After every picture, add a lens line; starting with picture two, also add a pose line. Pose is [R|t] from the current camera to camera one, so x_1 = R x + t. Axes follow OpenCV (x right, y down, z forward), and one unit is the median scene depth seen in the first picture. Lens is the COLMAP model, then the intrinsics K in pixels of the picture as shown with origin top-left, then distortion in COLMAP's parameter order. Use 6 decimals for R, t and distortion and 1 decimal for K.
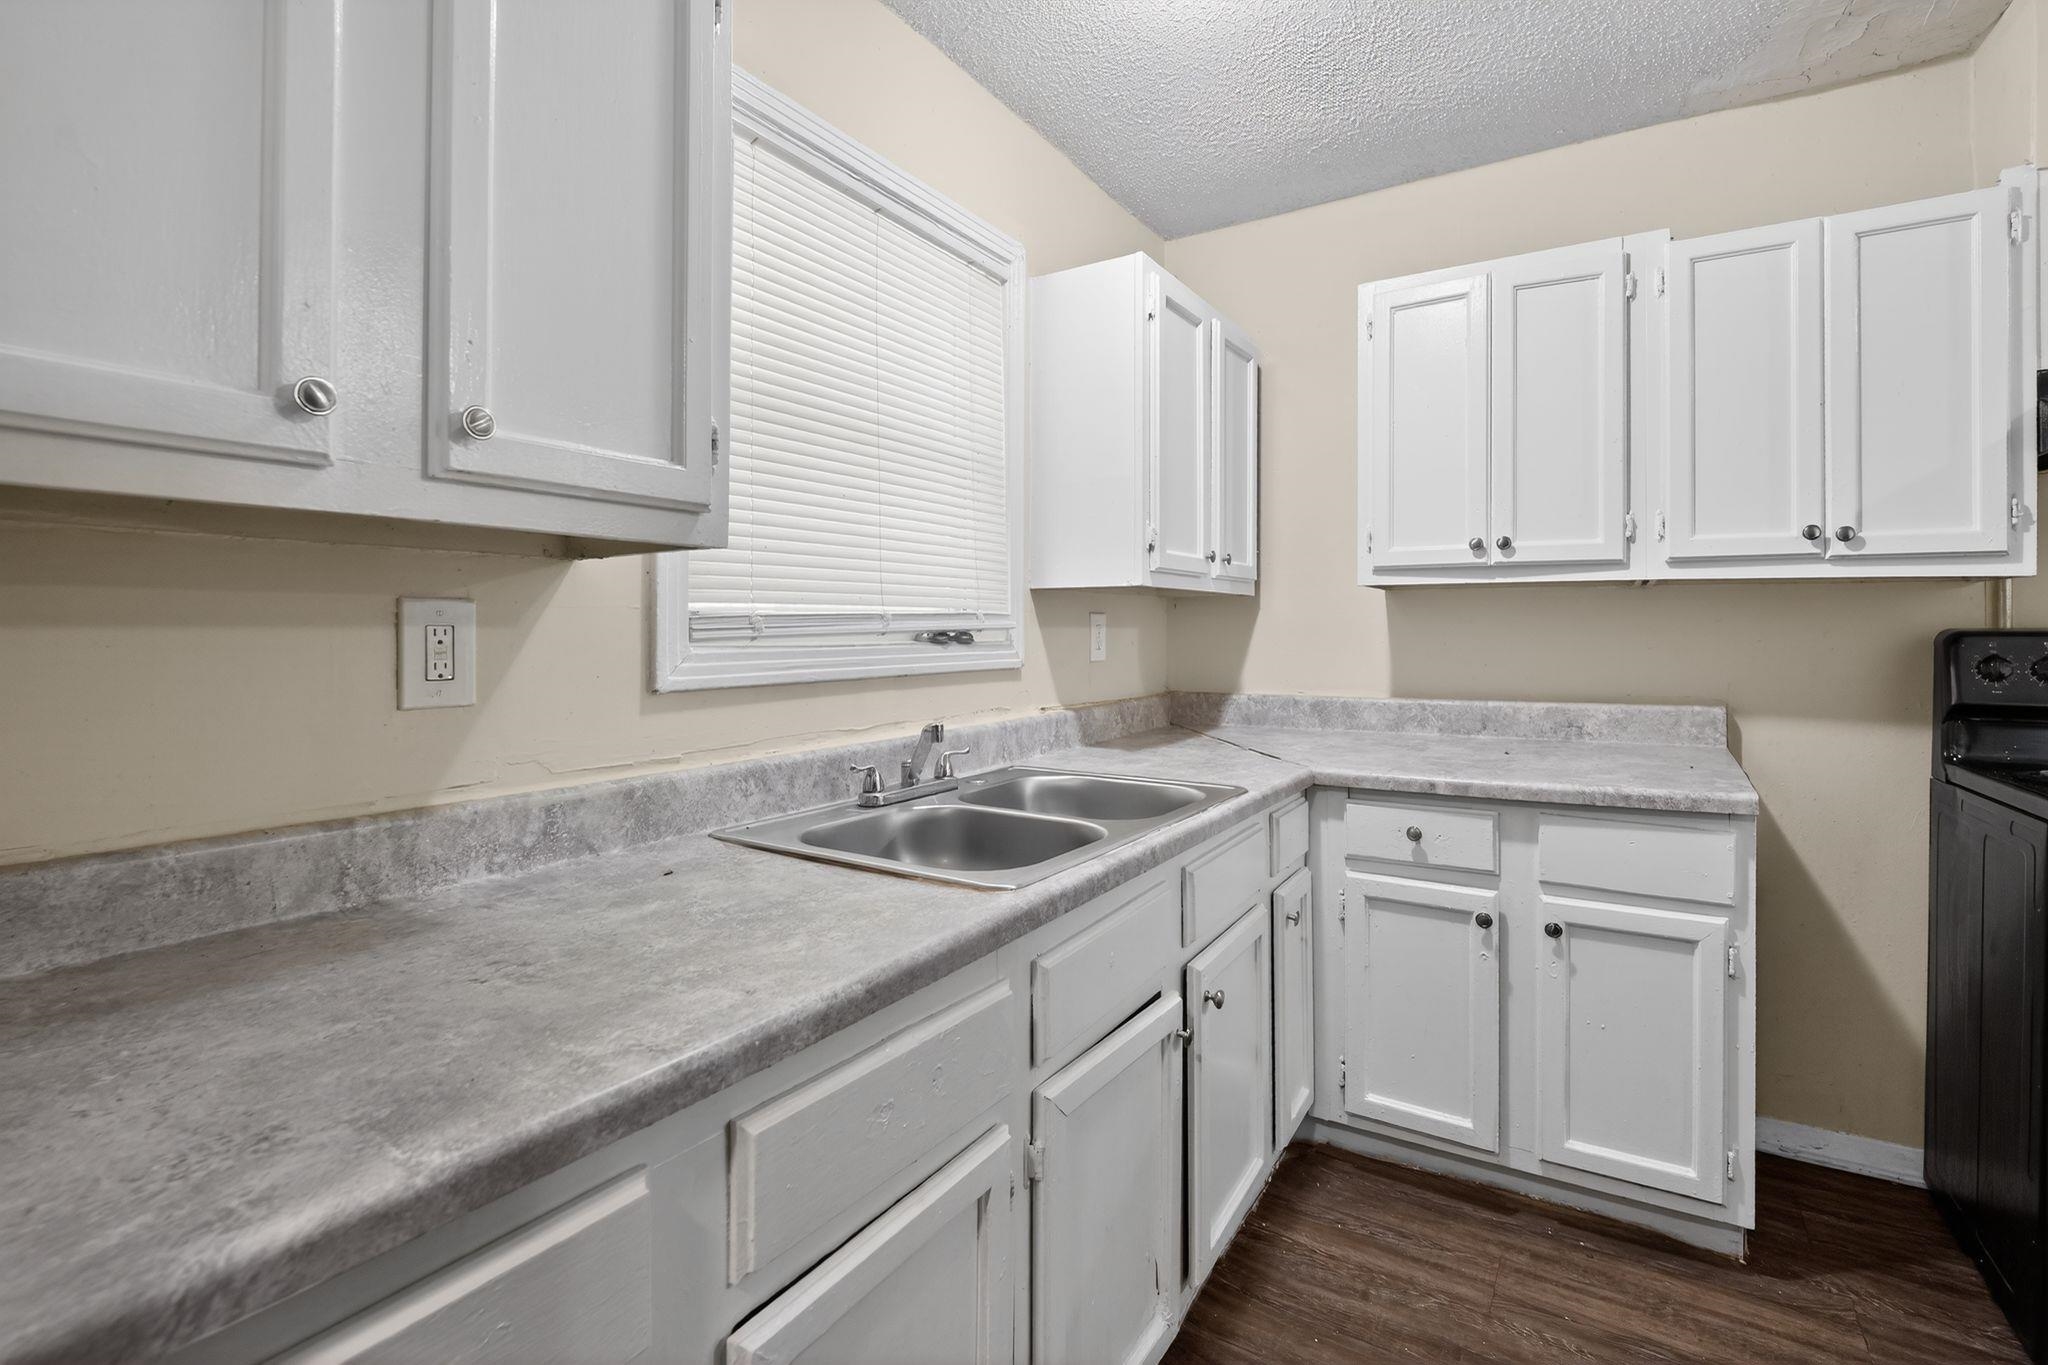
lens RADIAL K [[927.6, 0, 1027.0], [0, 927.6, 630.6], [0, 0, 1]] dist [-0.014001, -0.000572]
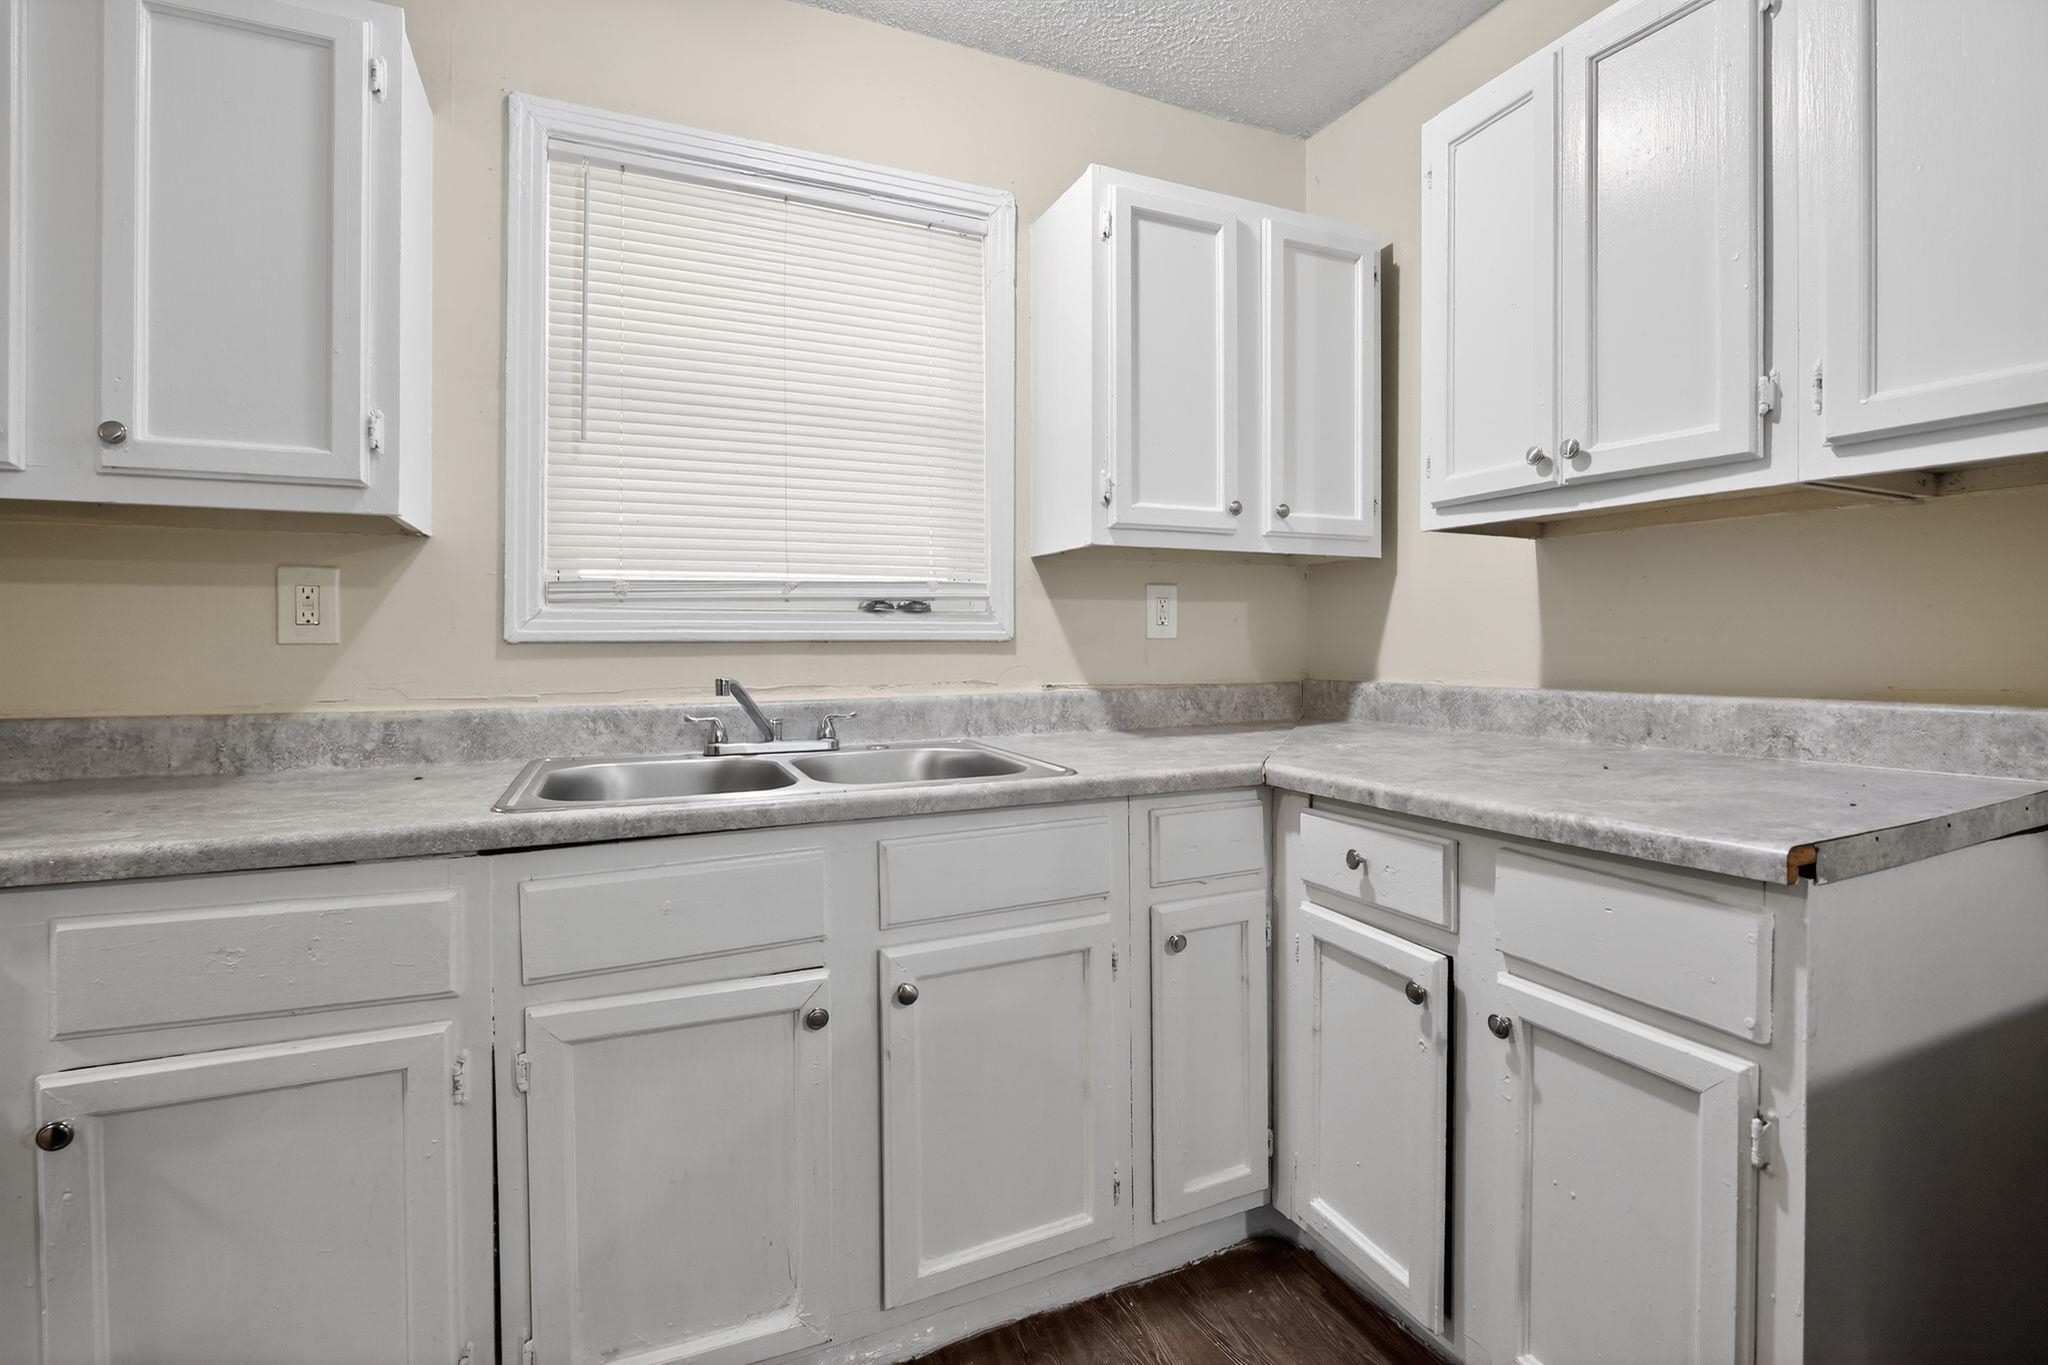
lens RADIAL K [[927.6, 0, 1026.4], [0, 927.6, 647.8], [0, 0, 1]] dist [-0.014001, -0.000572]
pose [[0.834807, 0.002193, -0.550539, 0.586266], [0.001686, 0.999977, 0.006540, 0.045882], [0.550541, -0.006388, 0.834784, 0.242802]]
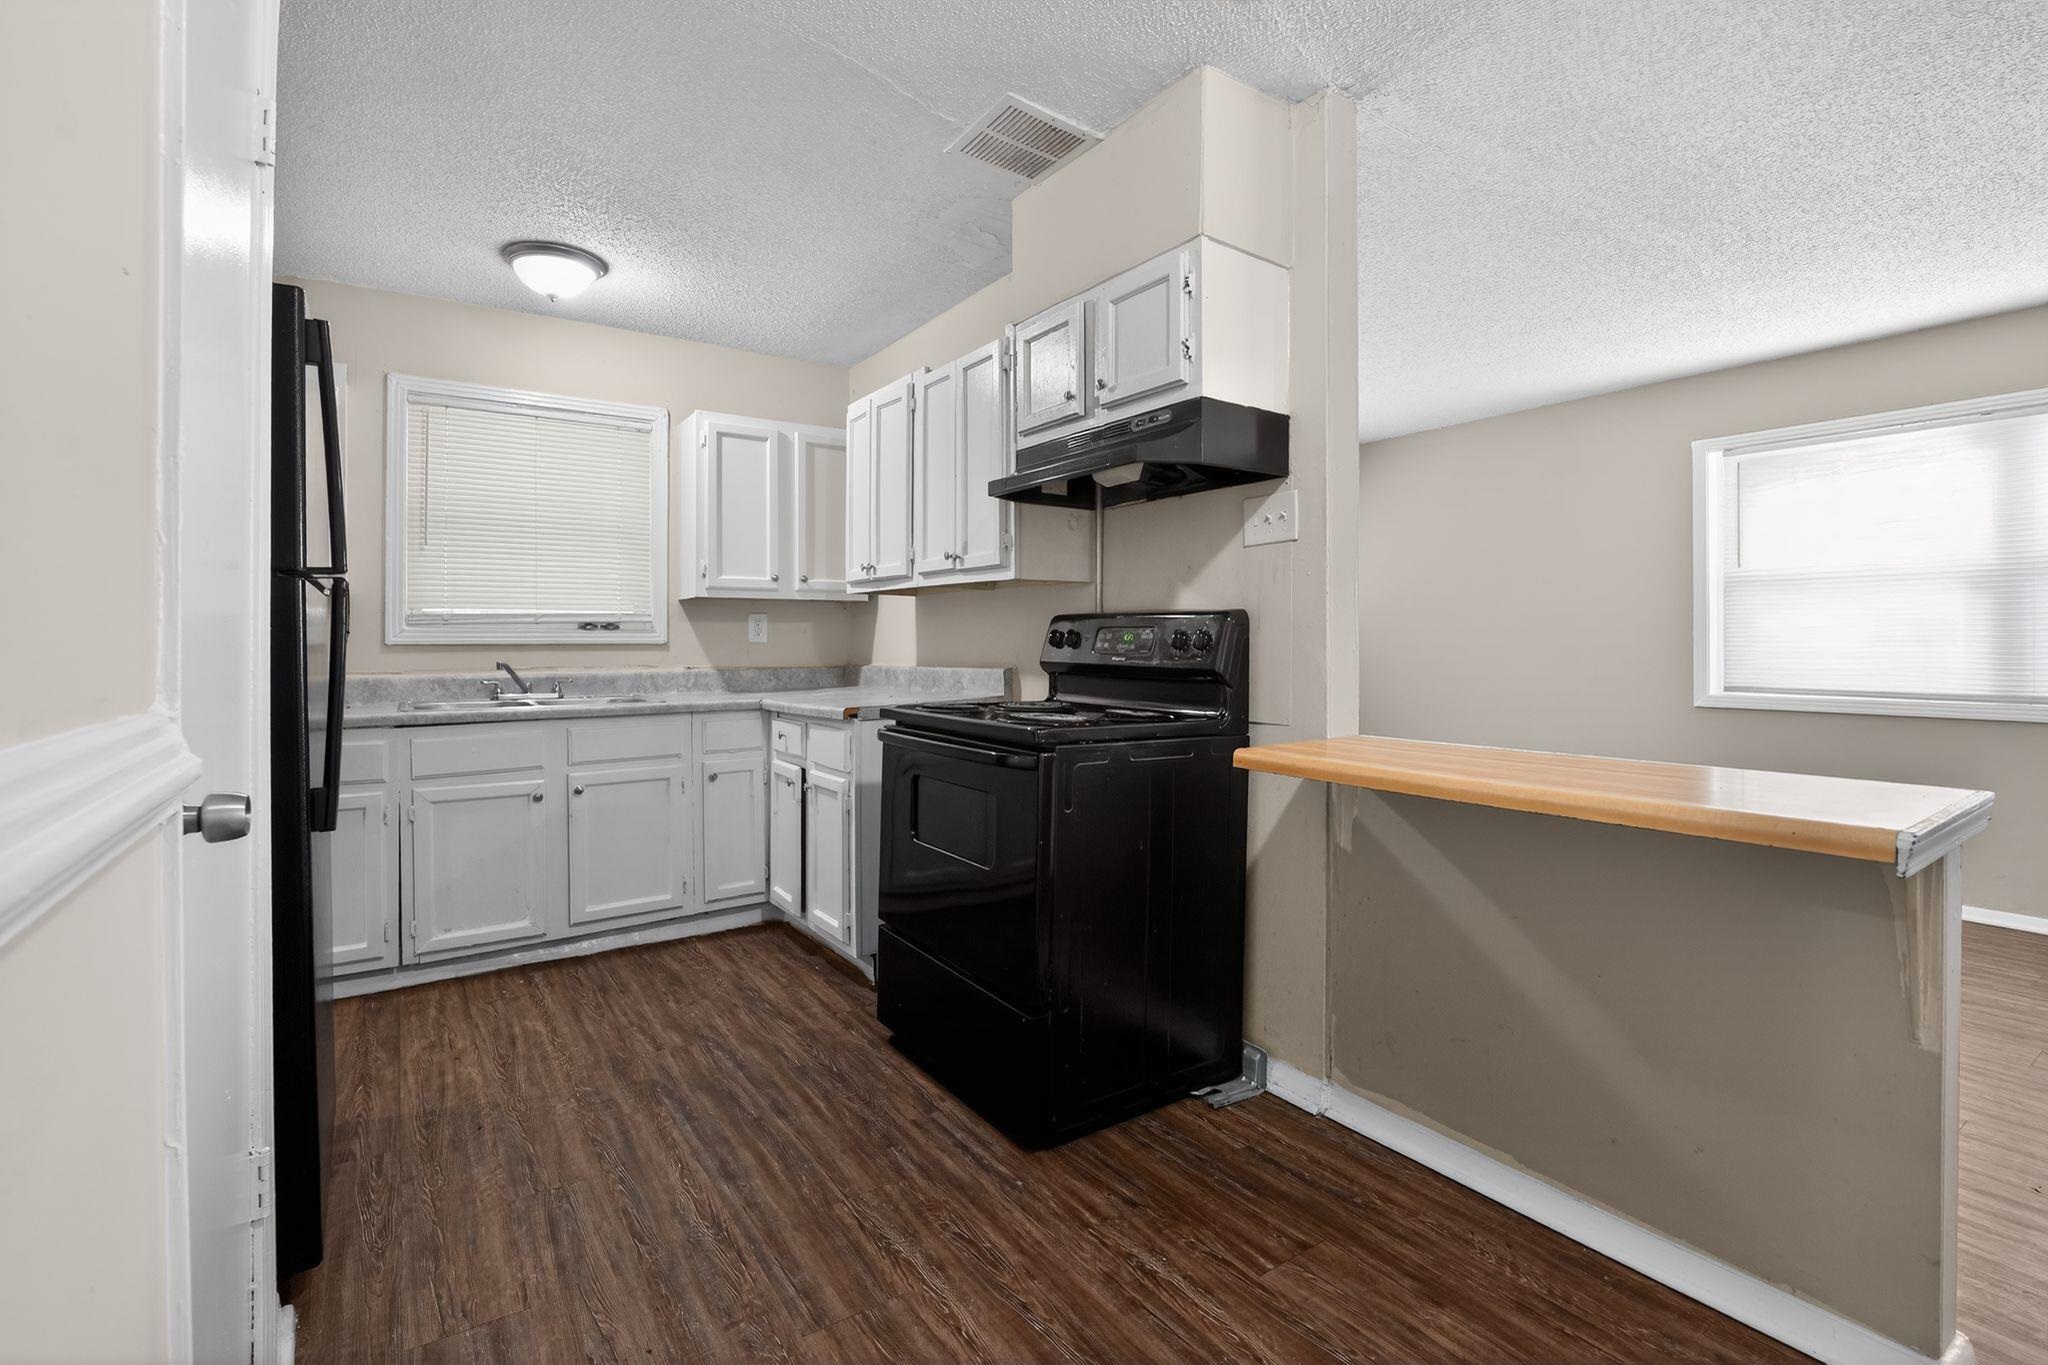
lens RADIAL K [[927.6, 0, 1017.7], [0, 927.6, 643.9], [0, 0, 1]] dist [-0.014001, -0.000572]
pose [[0.916926, -0.001393, -0.399055, 1.484509], [0.002213, 0.999996, 0.001594, 0.043011], [0.399051, -0.002345, 0.916926, -0.416058]]
